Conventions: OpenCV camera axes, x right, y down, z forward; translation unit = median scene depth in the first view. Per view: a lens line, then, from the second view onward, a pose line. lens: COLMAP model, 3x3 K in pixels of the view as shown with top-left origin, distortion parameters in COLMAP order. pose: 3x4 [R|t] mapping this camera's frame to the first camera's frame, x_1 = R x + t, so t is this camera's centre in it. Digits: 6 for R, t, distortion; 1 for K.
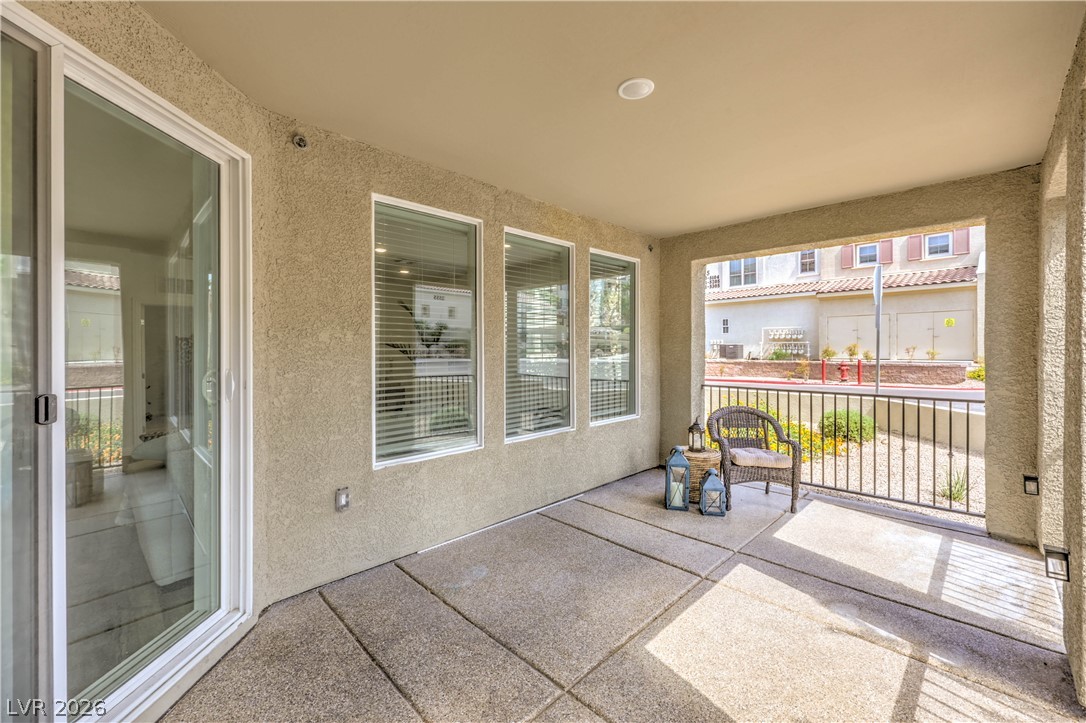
lens RADIAL K [[443.1, 0, 552.9], [0, 443.1, 354.4], [0, 0, 1]] dist [0.000597, 0.000047]
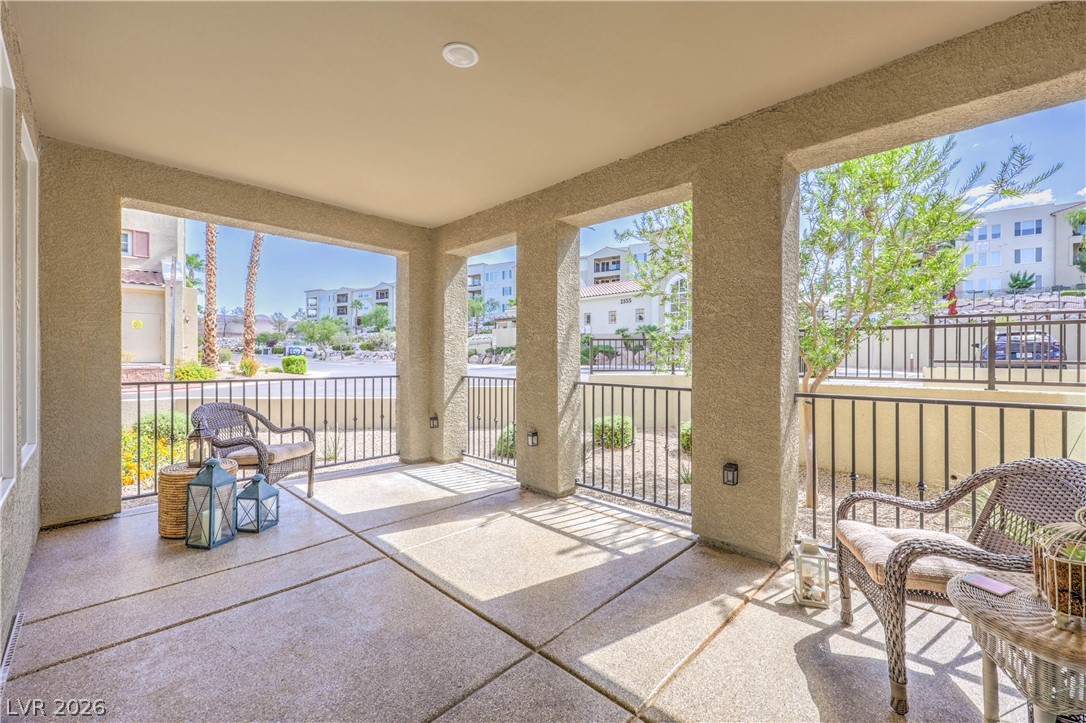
lens RADIAL K [[443.1, 0, 552.9], [0, 443.1, 354.4], [0, 0, 1]] dist [0.000597, 0.000047]
pose [[-0.013503, 0.009422, 0.999864, -0.620064], [0.007065, 0.999932, -0.009327, 0.064700], [-0.999884, 0.006938, -0.013569, 0.616602]]
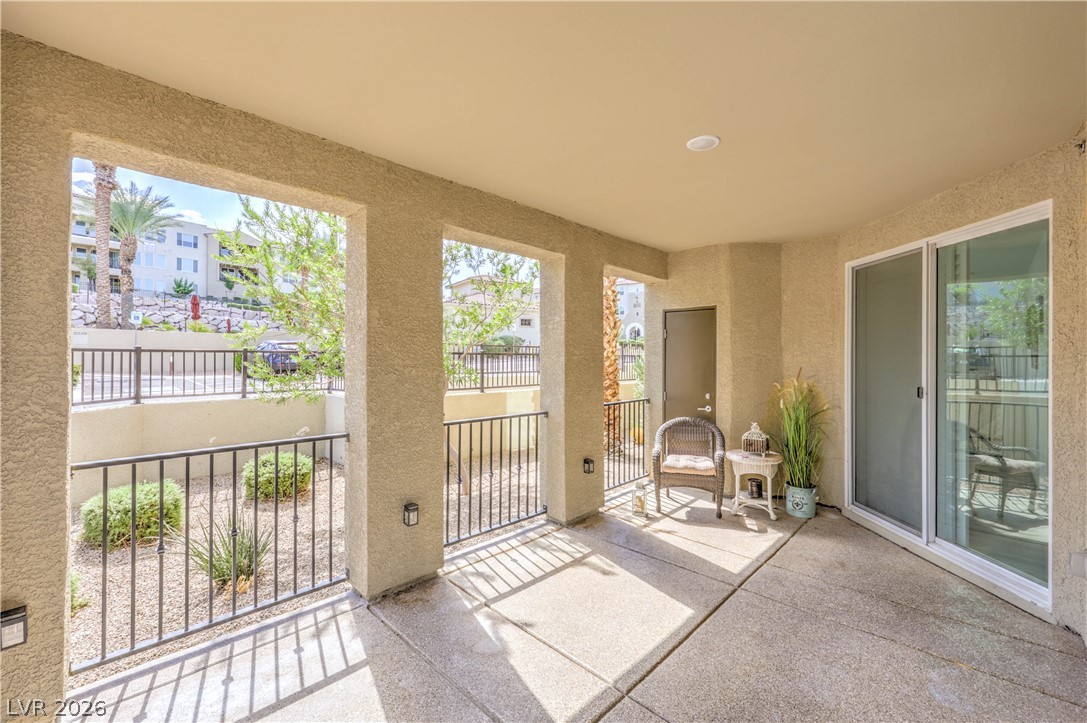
lens RADIAL K [[451.6, 0, 546.8], [0, 451.6, 353.6], [0, 0, 1]] dist [0.015613, 0.000047]
pose [[-0.999997, -0.002324, -0.000874, 0.454232], [-0.002328, 0.999989, 0.004110, -0.047055], [0.000864, 0.004112, -0.999991, 1.657269]]
